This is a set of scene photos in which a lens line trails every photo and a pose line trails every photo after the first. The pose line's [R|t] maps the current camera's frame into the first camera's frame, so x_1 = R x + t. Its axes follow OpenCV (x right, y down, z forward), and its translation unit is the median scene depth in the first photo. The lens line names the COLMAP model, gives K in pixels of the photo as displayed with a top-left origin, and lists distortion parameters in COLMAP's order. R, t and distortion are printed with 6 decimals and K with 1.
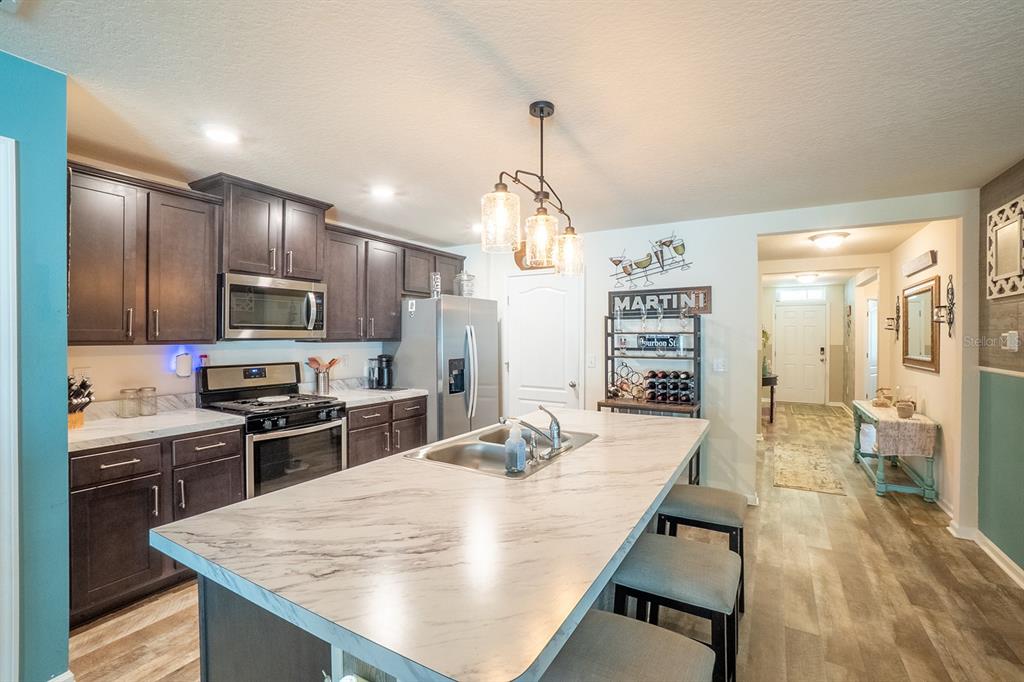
lens RADIAL K [[453.7, 0, 508.7], [0, 453.7, 340.1], [0, 0, 1]] dist [-0.060107, 0.020741]
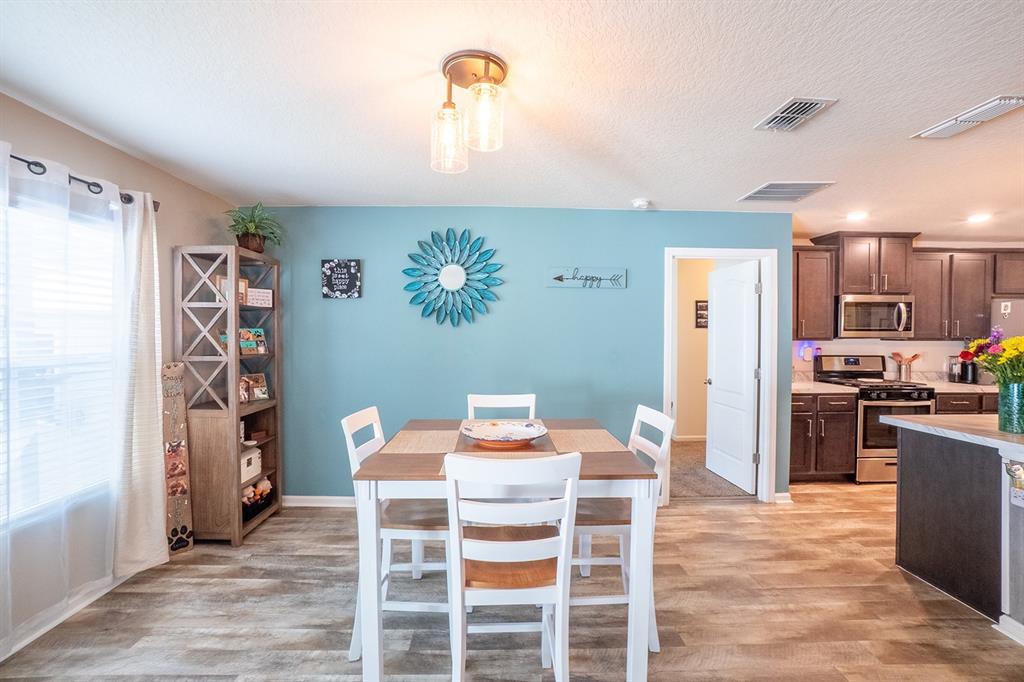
lens RADIAL K [[453.7, 0, 507.1], [0, 453.7, 339.8], [0, 0, 1]] dist [-0.060107, 0.020741]
pose [[0.524419, 0.010956, -0.851390, 0.044518], [-0.010201, 0.999926, 0.006585, 0.005121], [0.851400, 0.005232, 0.524492, -0.580580]]
